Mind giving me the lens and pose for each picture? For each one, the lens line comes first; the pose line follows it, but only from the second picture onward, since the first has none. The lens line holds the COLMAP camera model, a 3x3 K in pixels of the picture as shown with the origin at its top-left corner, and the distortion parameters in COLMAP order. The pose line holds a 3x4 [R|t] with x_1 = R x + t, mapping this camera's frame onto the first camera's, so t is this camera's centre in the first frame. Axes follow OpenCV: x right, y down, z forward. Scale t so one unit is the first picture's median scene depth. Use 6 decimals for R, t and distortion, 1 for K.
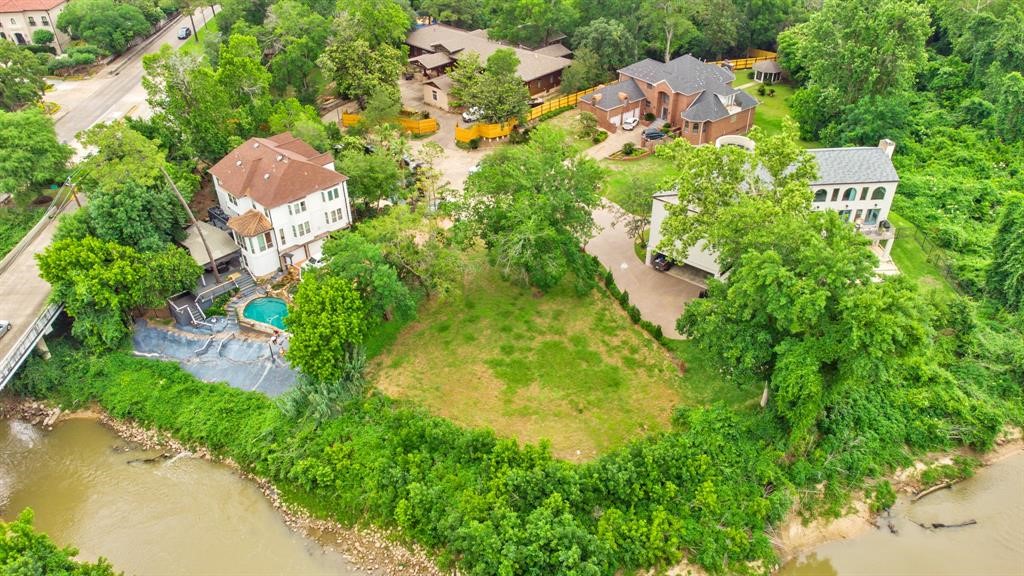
lens RADIAL K [[757.6, 0, 513.0], [0, 757.6, 289.3], [0, 0, 1]] dist [0.017962, 0.043398]
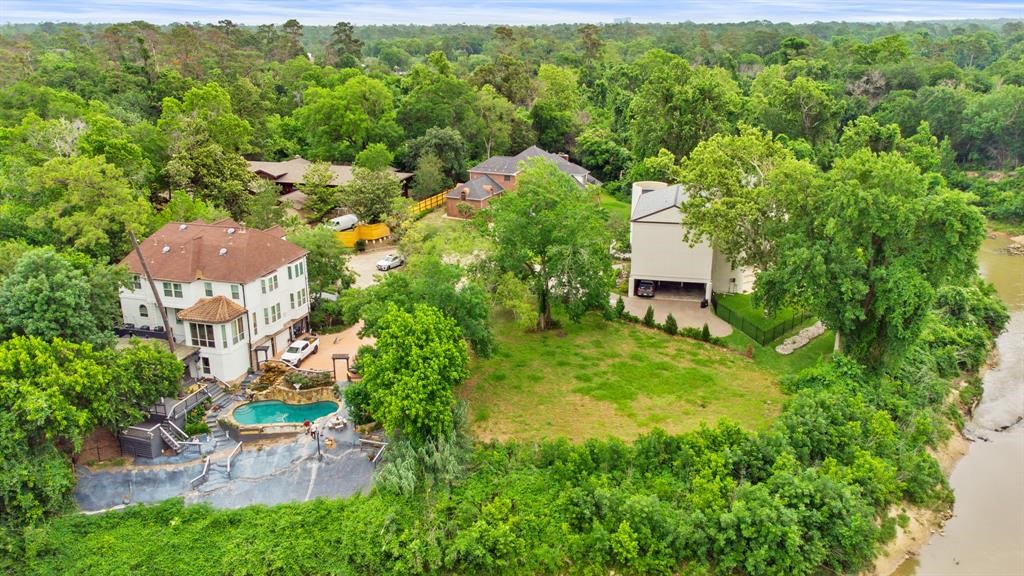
lens RADIAL K [[802.6, 0, 517.0], [0, 802.6, 293.1], [0, 0, 1]] dist [0.010522, 0.015363]
pose [[0.874290, -0.146559, 0.462750, -0.481367], [0.272688, 0.936975, -0.218447, 0.165646], [-0.401570, 0.317173, 0.859152, 0.195814]]
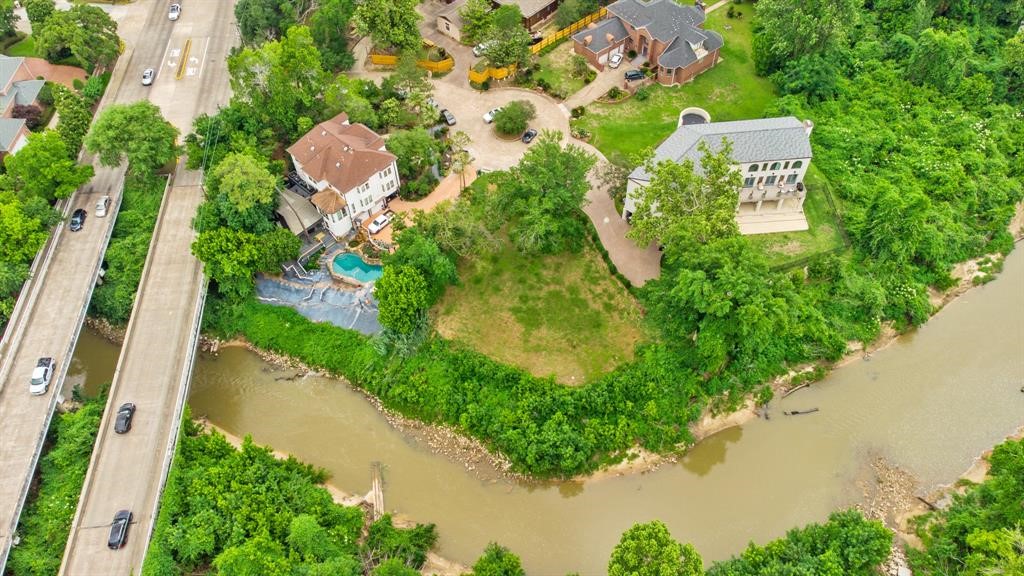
lens RADIAL K [[757.6, 0, 513.4], [0, 757.6, 285.1], [0, 0, 1]] dist [0.017962, 0.043398]
pose [[0.999621, -0.025228, 0.011010, -0.041300], [0.020509, 0.949413, 0.313361, -0.386433], [-0.018359, -0.313017, 0.949570, -0.354089]]
